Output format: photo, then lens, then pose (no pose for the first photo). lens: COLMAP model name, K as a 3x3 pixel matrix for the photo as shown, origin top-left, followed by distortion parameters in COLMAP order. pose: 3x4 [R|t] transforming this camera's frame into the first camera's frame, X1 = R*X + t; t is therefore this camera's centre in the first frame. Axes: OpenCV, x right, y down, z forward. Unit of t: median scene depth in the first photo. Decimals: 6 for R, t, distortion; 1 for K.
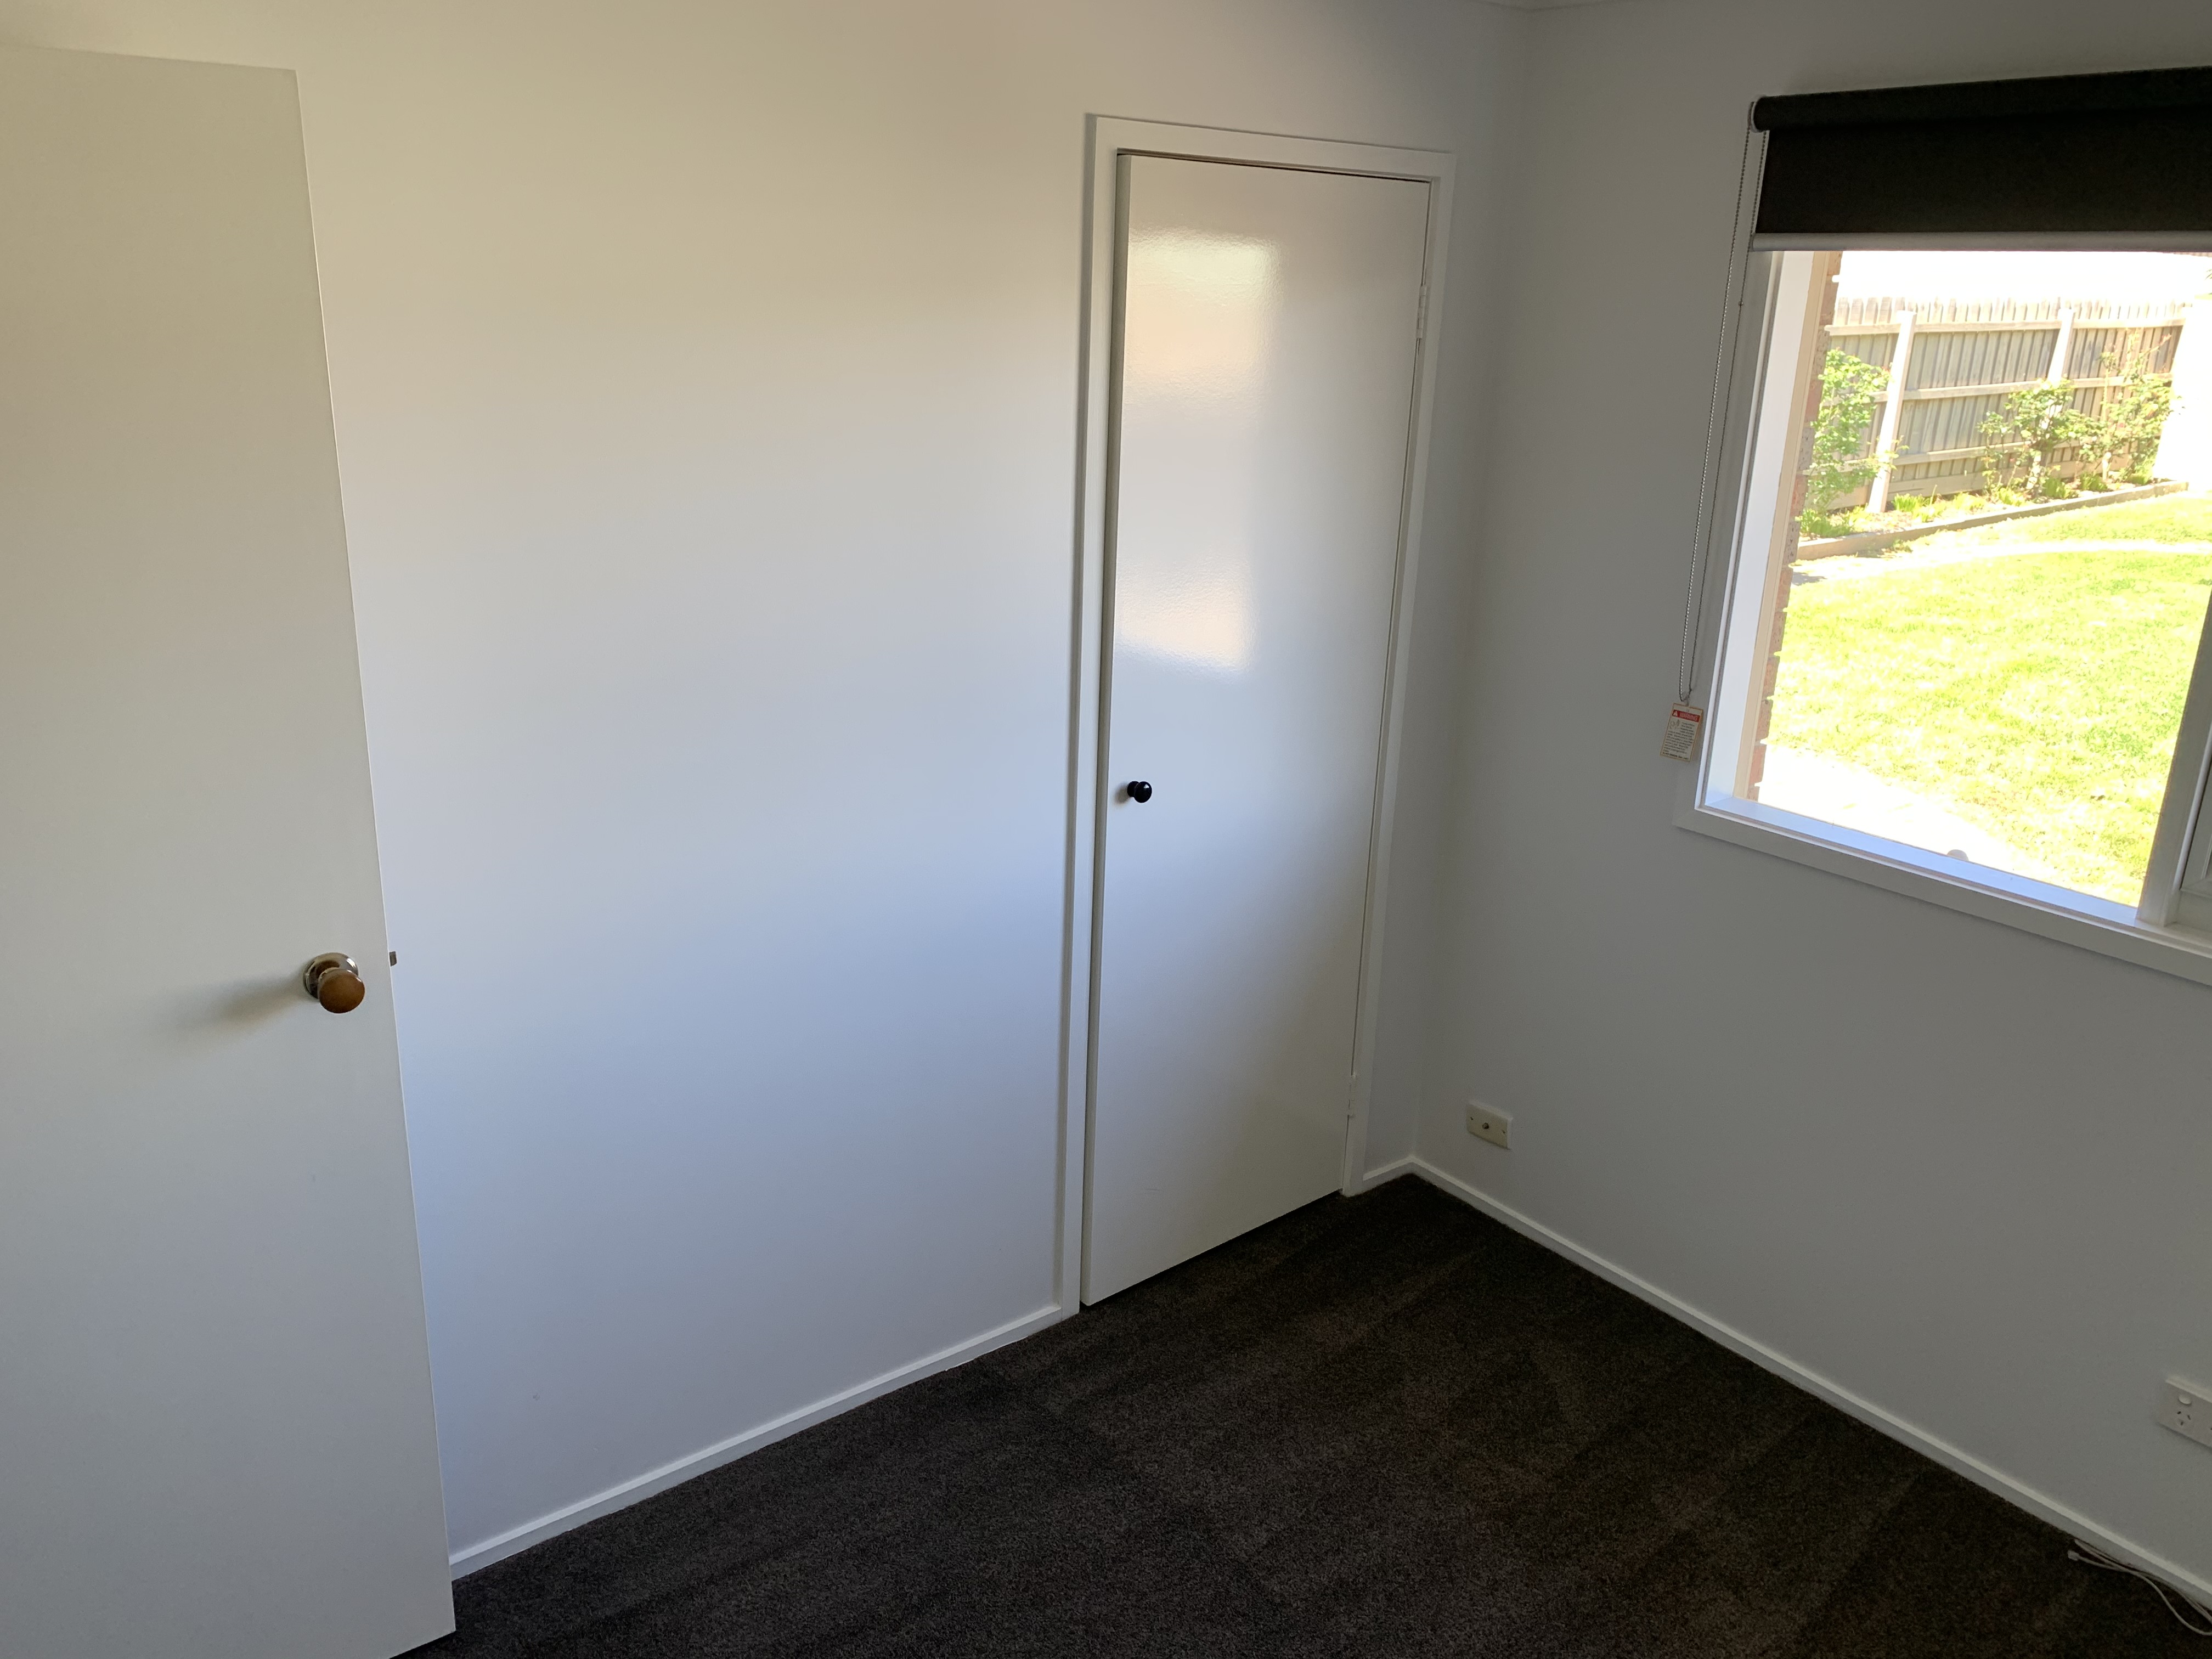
lens RADIAL K [[1666.1, 0, 1115.2], [0, 1666.1, 802.9], [0, 0, 1]] dist [0.056611, -0.073270]
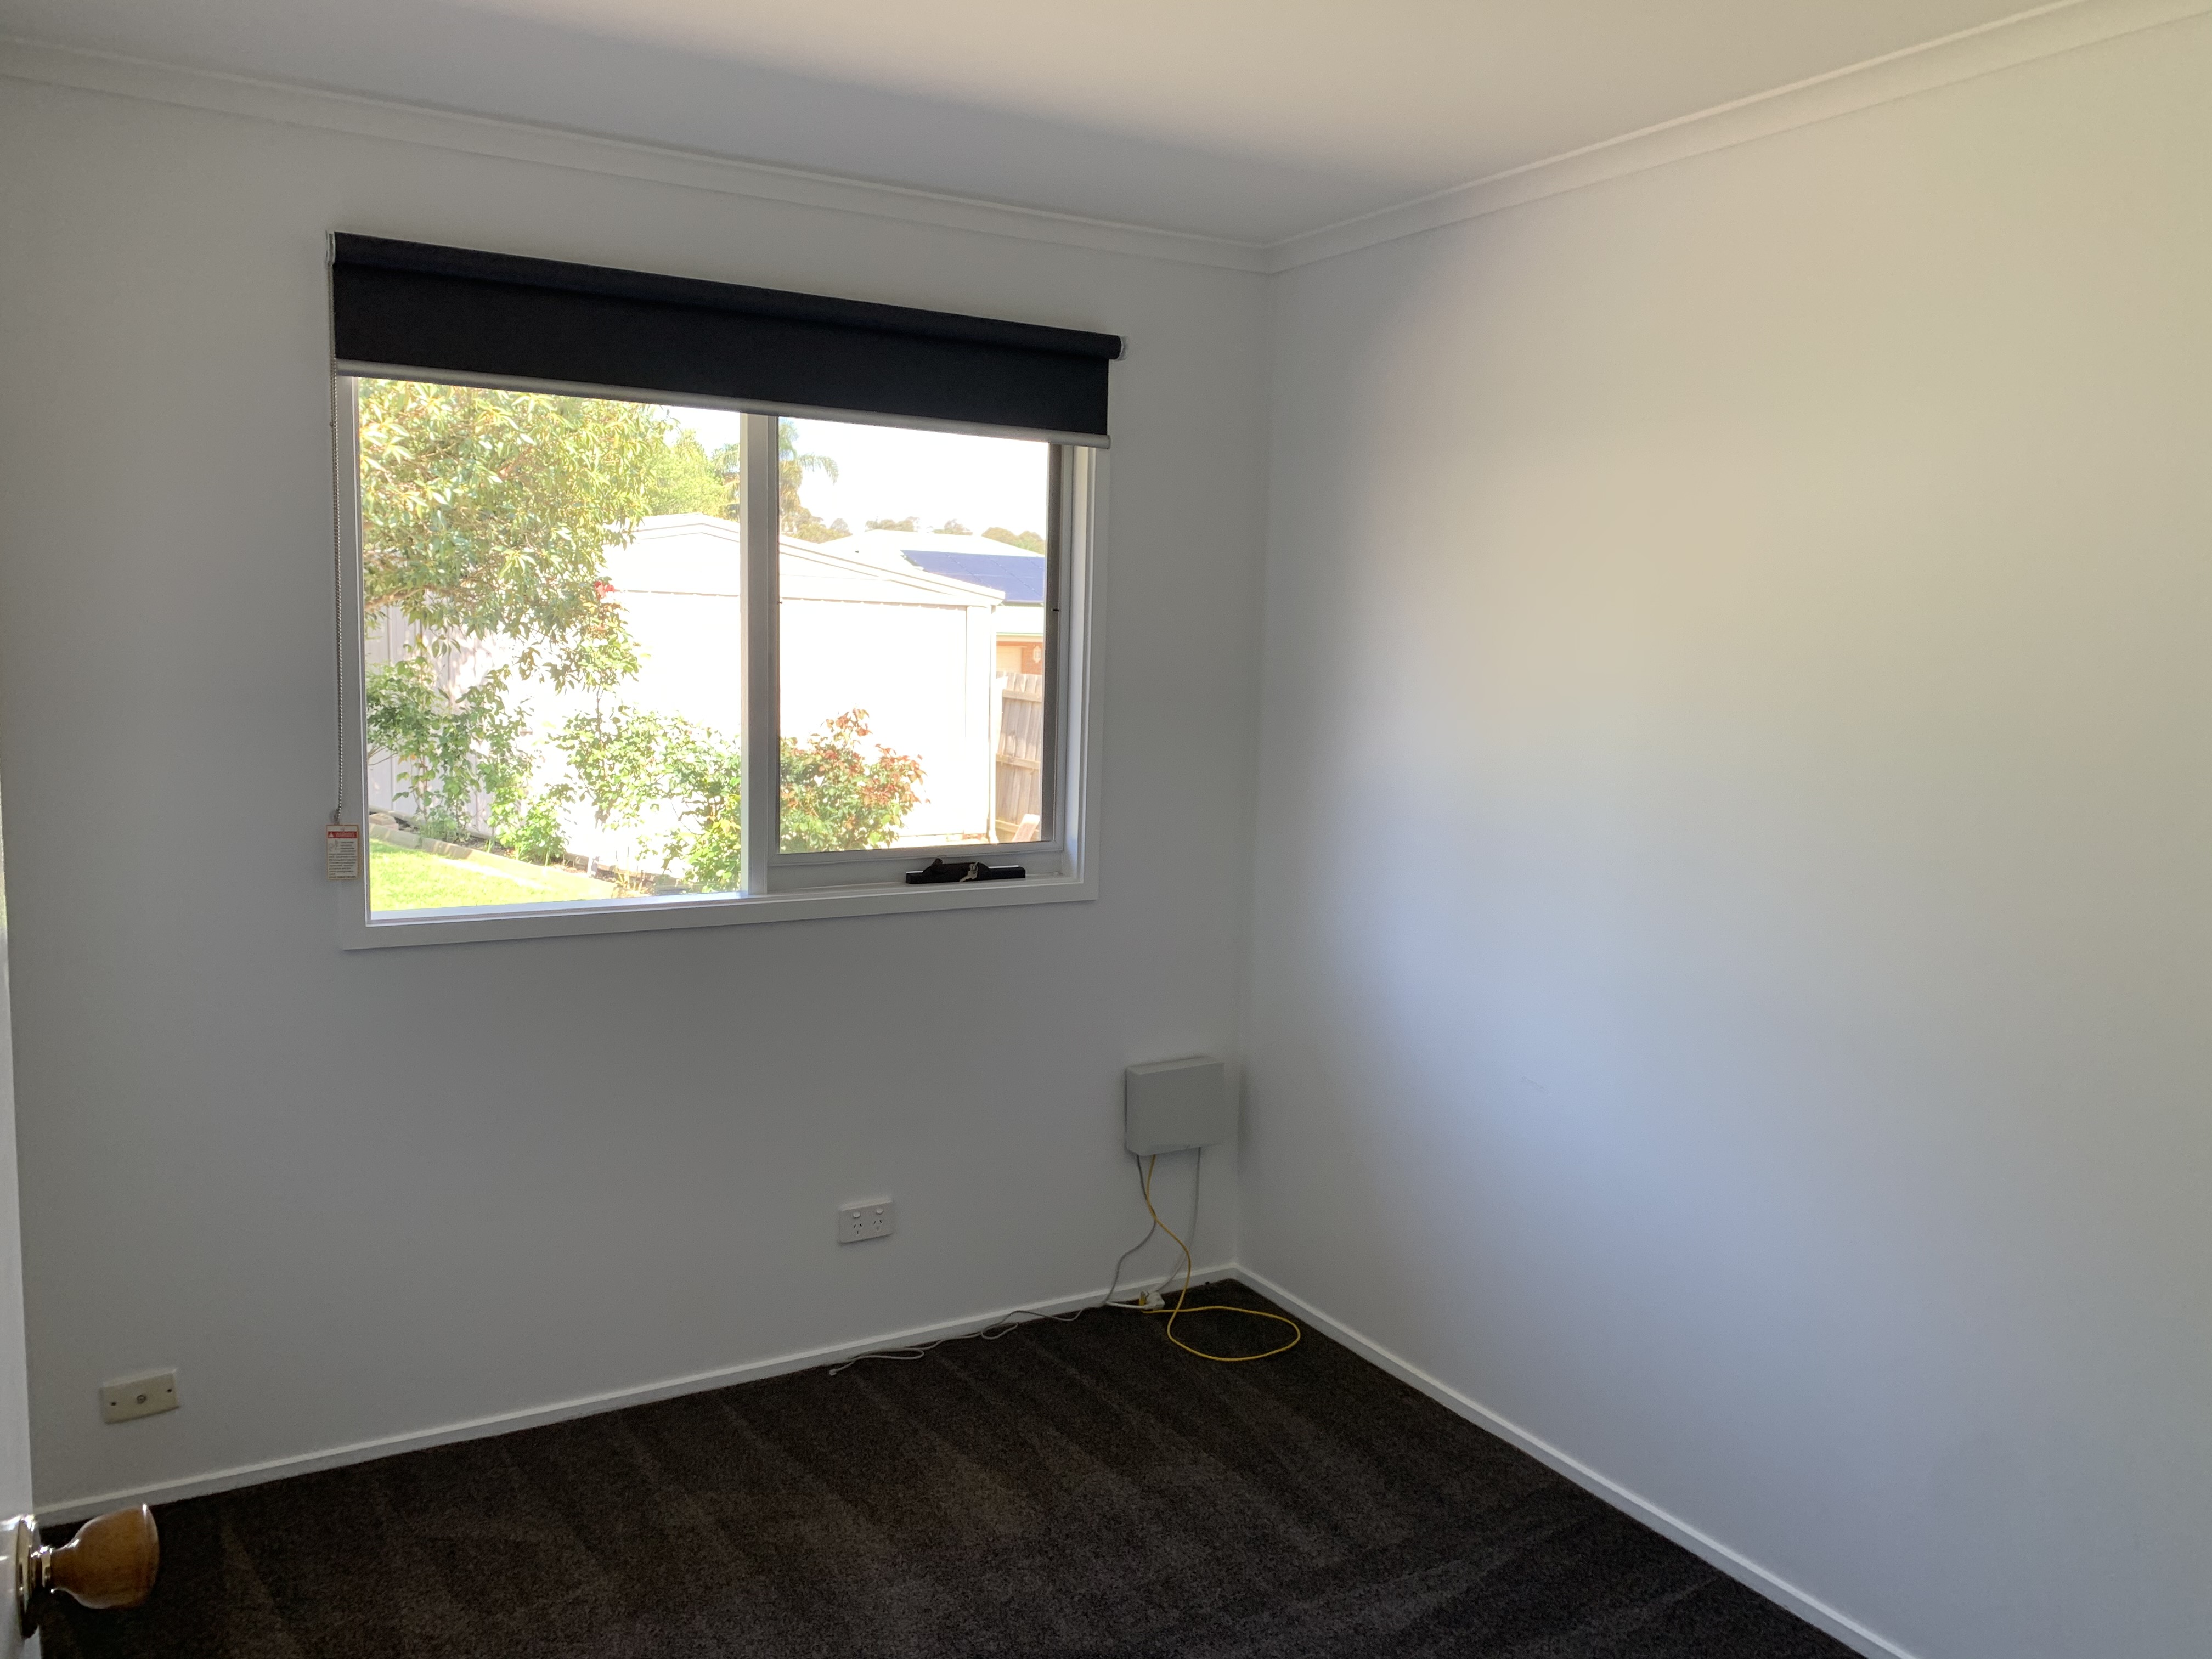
lens RADIAL K [[1666.1, 0, 1115.2], [0, 1666.1, 802.9], [0, 0, 1]] dist [0.056611, -0.073270]
pose [[0.164620, -0.148835, 0.975063, -0.593701], [0.271630, 0.957167, 0.100245, -0.050088], [-0.948218, 0.248354, 0.197997, 0.408392]]
